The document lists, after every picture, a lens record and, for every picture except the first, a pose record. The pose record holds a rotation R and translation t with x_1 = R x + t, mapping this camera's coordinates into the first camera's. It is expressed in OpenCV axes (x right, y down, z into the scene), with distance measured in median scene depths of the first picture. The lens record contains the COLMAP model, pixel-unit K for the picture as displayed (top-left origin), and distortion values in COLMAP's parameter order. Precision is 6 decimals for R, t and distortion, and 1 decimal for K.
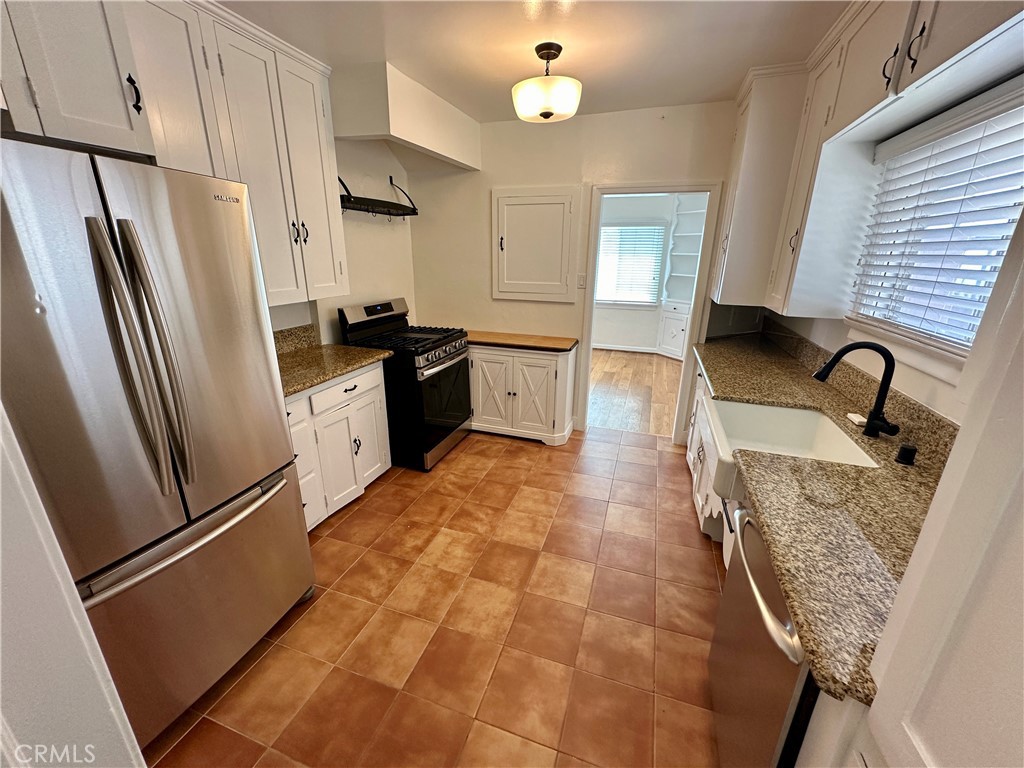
lens RADIAL K [[406.5, 0, 510.3], [0, 406.5, 383.1], [0, 0, 1]] dist [-0.003589, 0.000515]
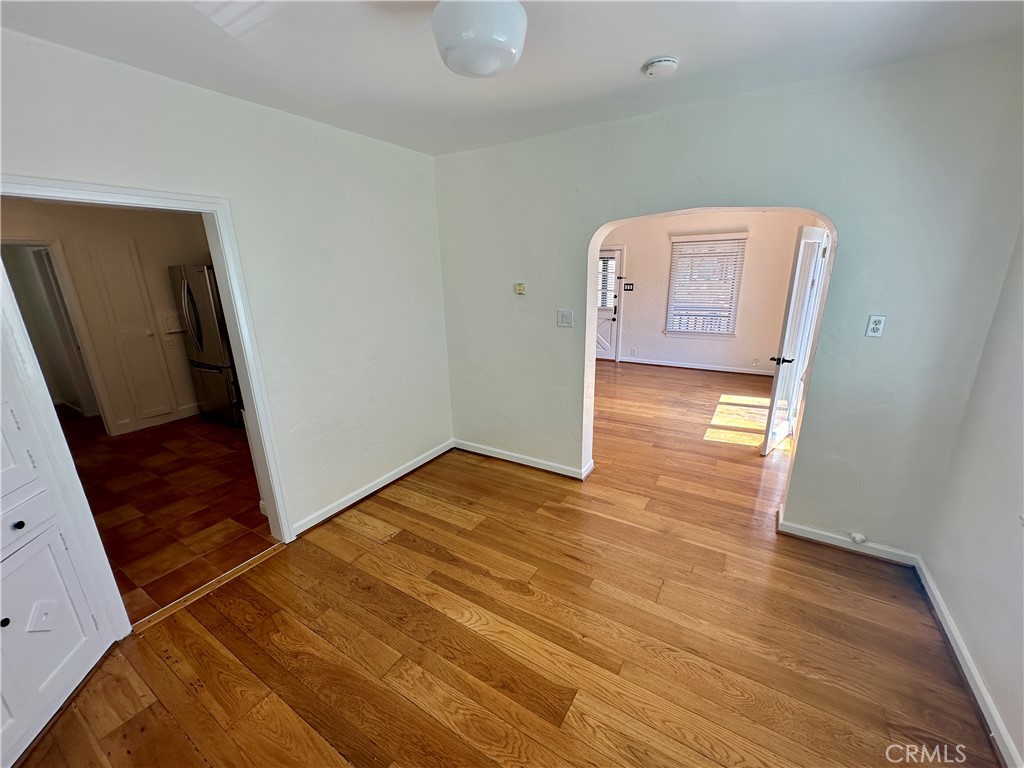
lens RADIAL K [[406.5, 0, 513.2], [0, 406.5, 385.8], [0, 0, 1]] dist [-0.003589, 0.000515]
pose [[-0.212563, 0.265876, -0.940280, 1.159174], [-0.281459, 0.904828, 0.319479, -0.789781], [0.935734, 0.332559, -0.117500, 2.323186]]
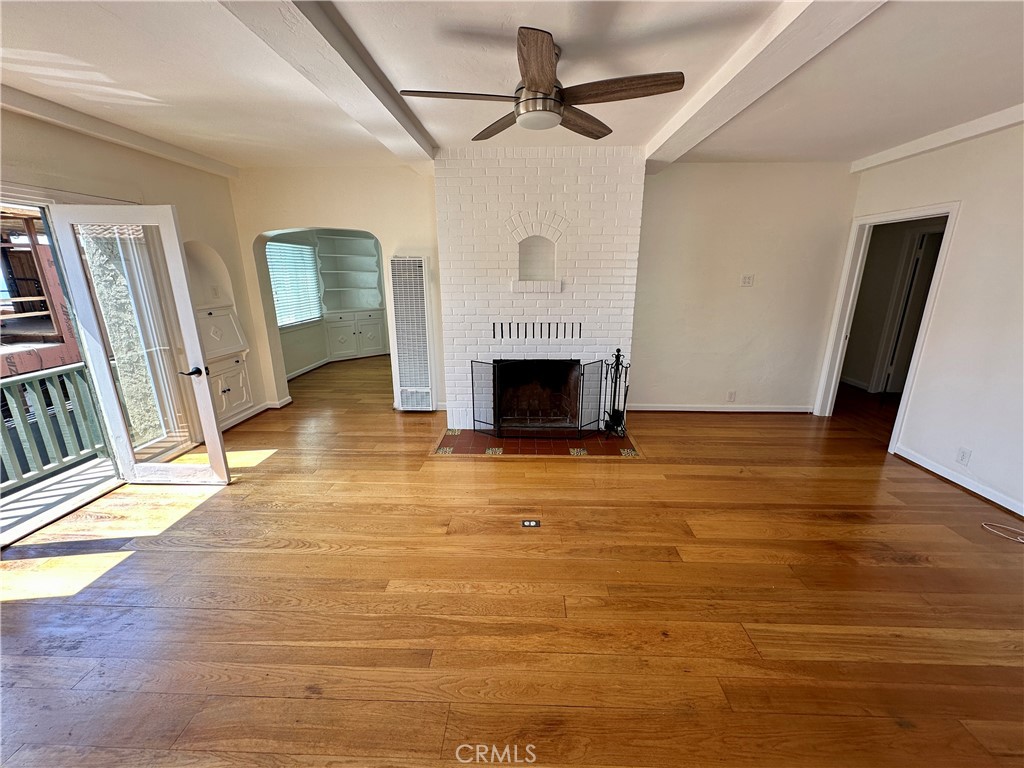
lens RADIAL K [[406.5, 0, 512.3], [0, 406.5, 386.8], [0, 0, 1]] dist [-0.003589, 0.000515]
pose [[-0.294986, -0.265555, 0.917858, -2.393577], [0.289932, 0.890437, 0.350802, -0.757812], [-0.910452, 0.369598, -0.185674, 2.321606]]
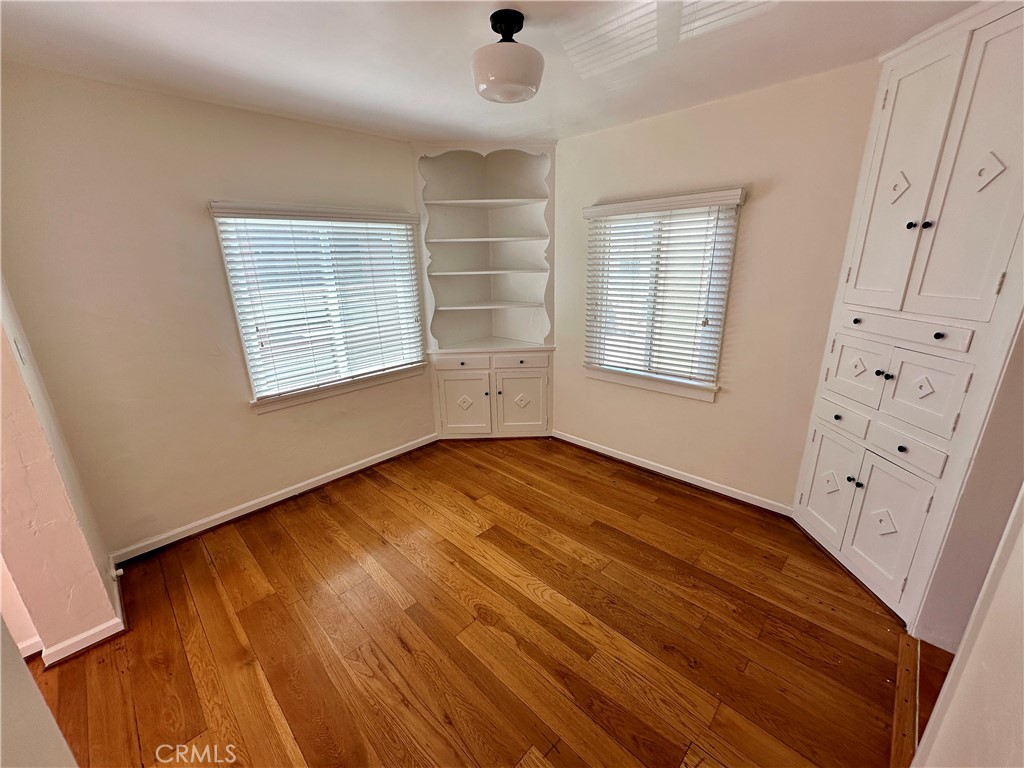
lens RADIAL K [[406.5, 0, 513.3], [0, 406.5, 385.9], [0, 0, 1]] dist [-0.003589, 0.000515]
pose [[0.415334, -0.286072, 0.863516, -0.250074], [0.302433, 0.938691, 0.165513, -0.632990], [-0.857923, 0.192412, 0.476388, 1.814357]]
